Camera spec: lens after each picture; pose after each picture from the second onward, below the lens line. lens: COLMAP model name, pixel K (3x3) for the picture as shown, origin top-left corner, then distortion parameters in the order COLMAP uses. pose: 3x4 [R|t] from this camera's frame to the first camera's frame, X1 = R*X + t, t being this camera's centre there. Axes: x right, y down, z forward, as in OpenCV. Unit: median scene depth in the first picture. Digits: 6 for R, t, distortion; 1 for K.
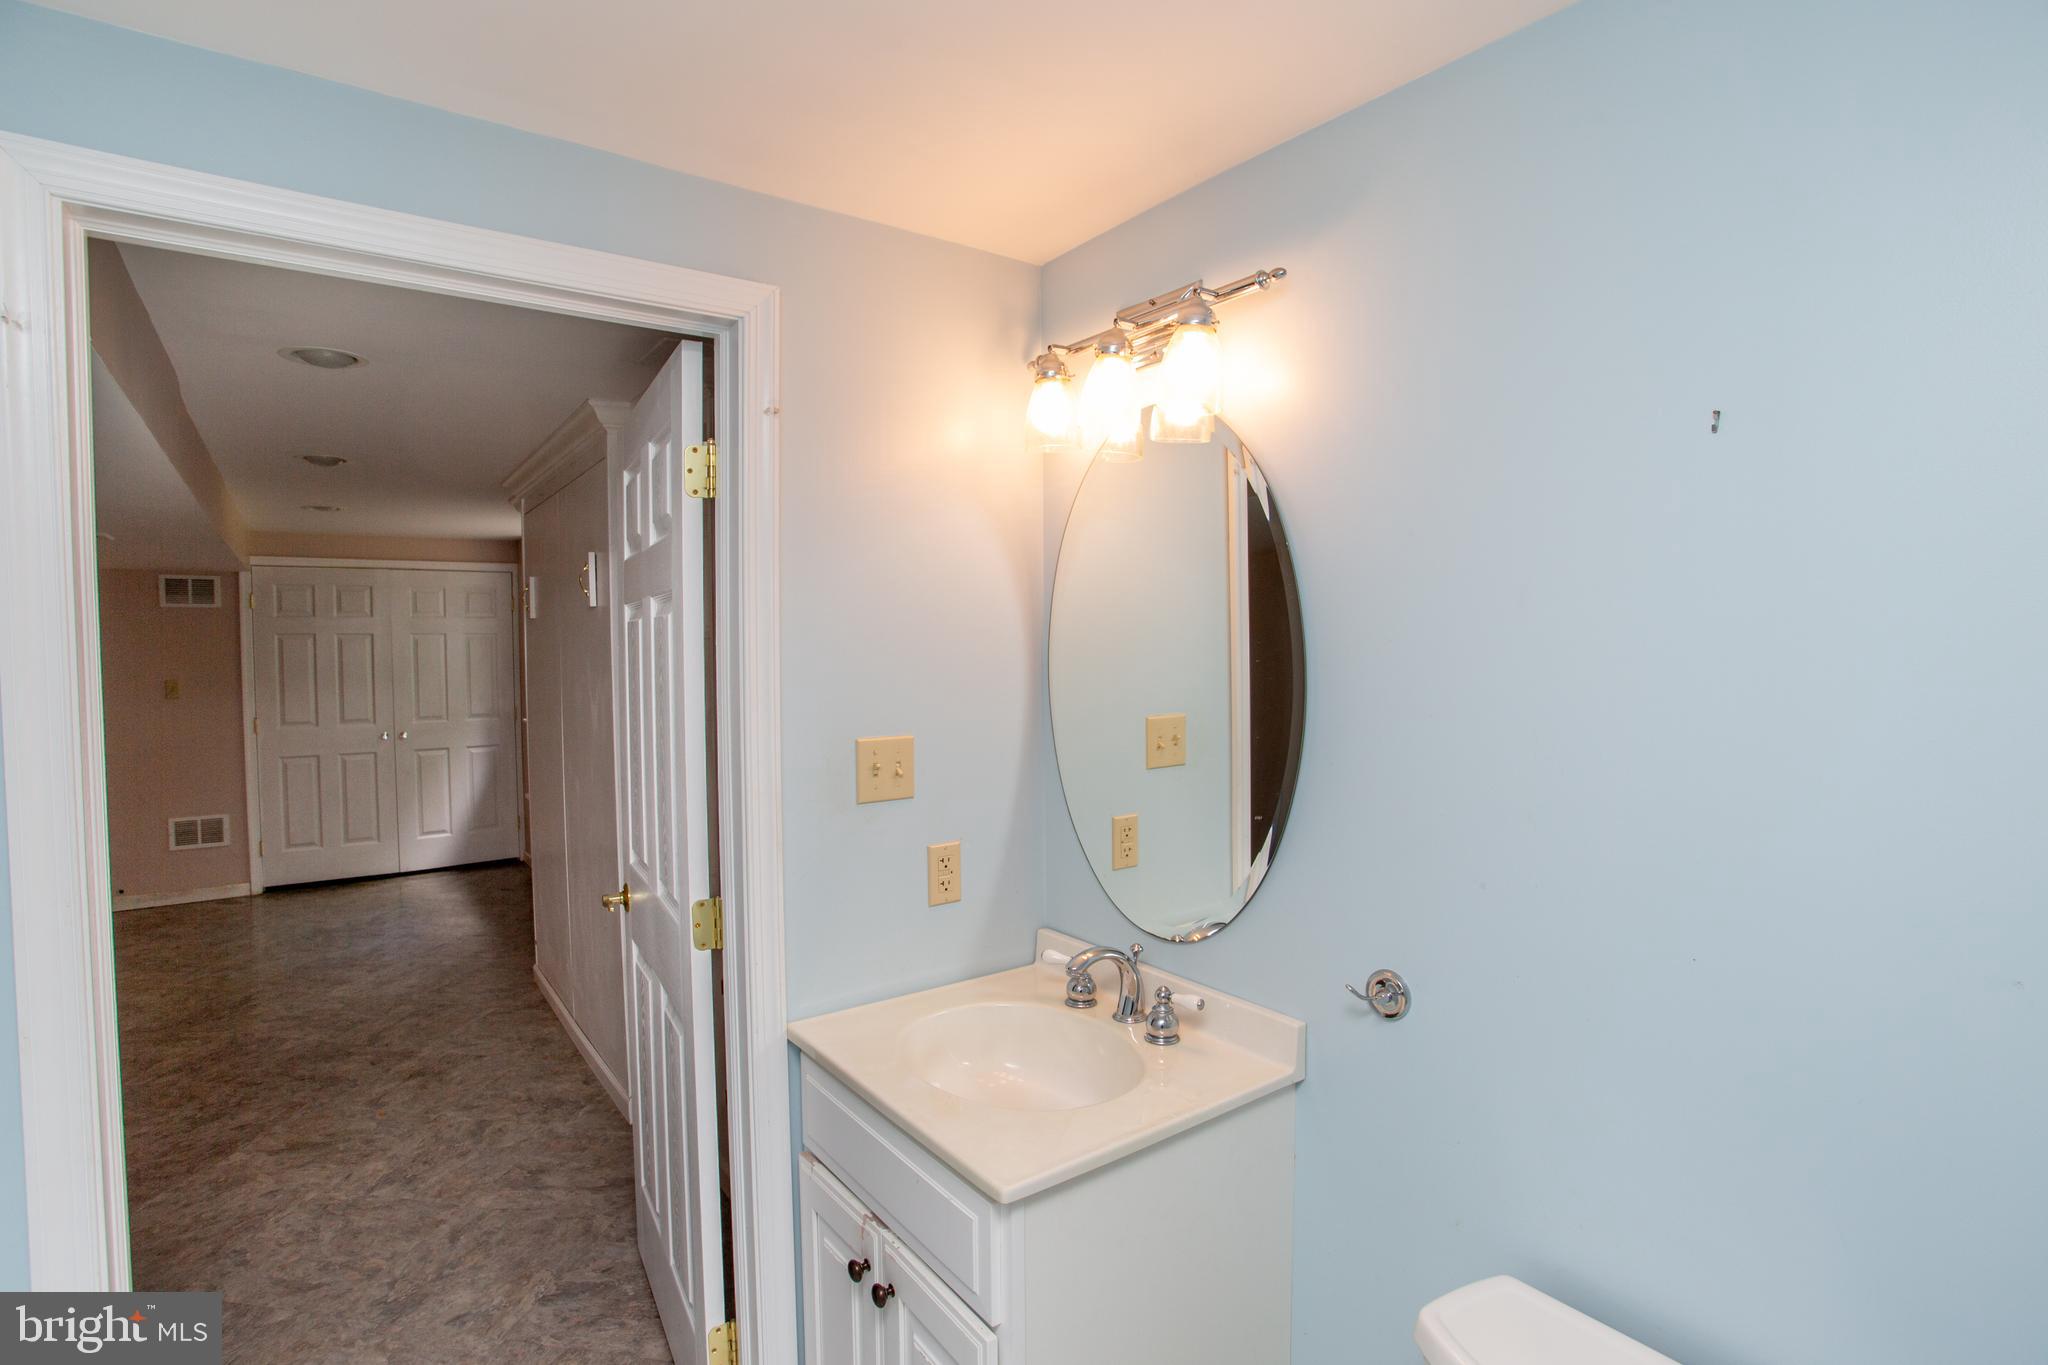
lens RADIAL K [[990.6, 0, 1019.5], [0, 990.6, 673.9], [0, 0, 1]] dist [-0.069002, 0.024671]
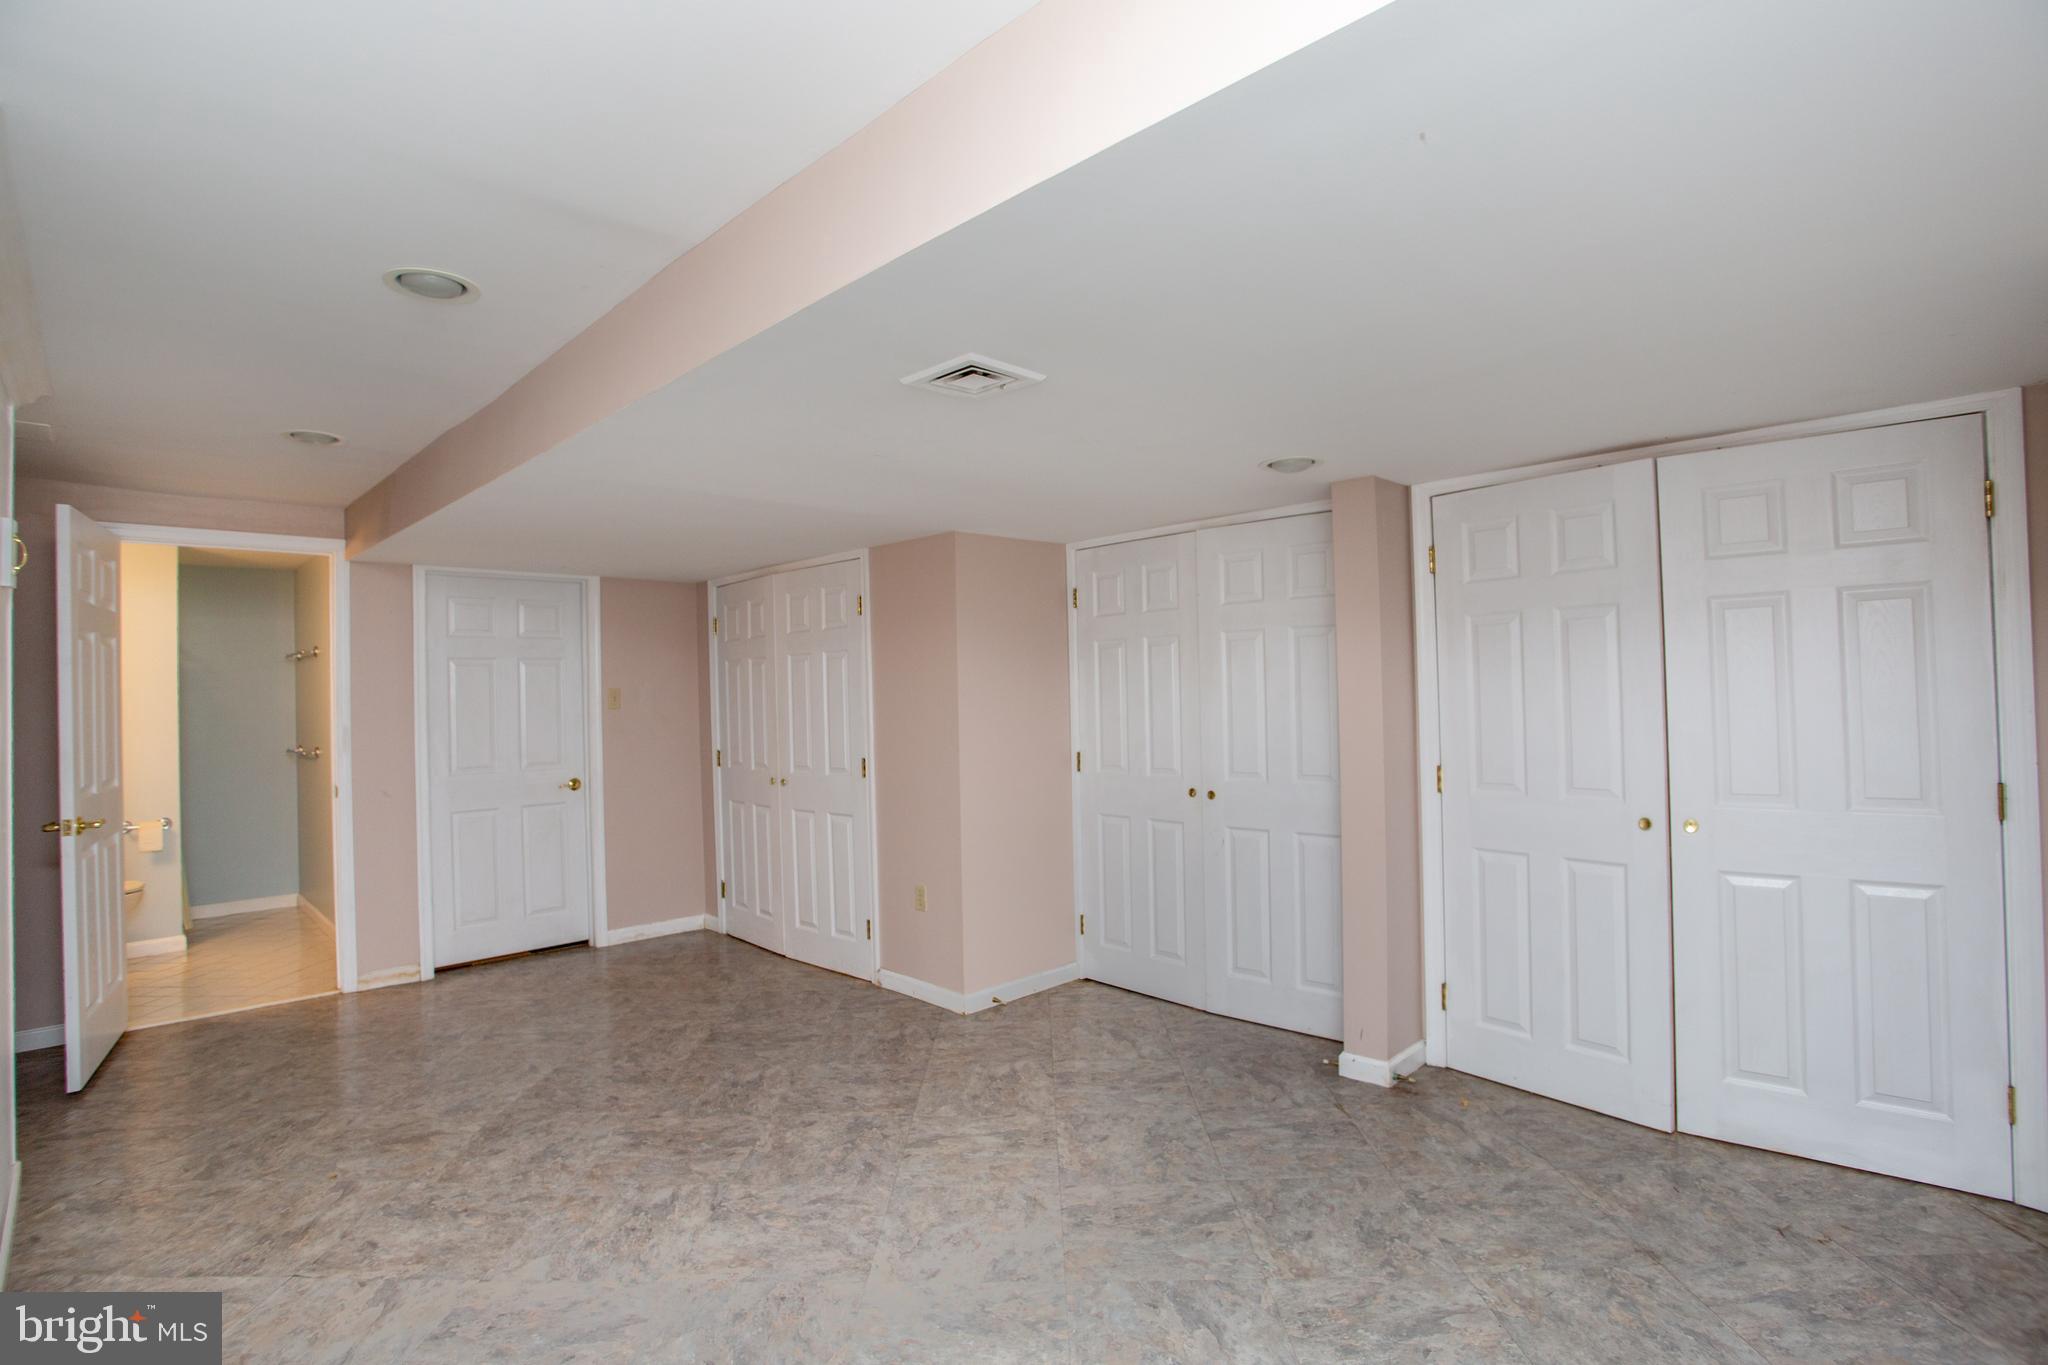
lens RADIAL K [[990.6, 0, 1017.1], [0, 990.6, 664.3], [0, 0, 1]] dist [-0.069002, 0.024671]
pose [[-0.989610, 0.028738, -0.140874, -0.647353], [0.028065, 0.999583, 0.006764, 0.006233], [0.141009, 0.002740, -0.990004, 1.071467]]
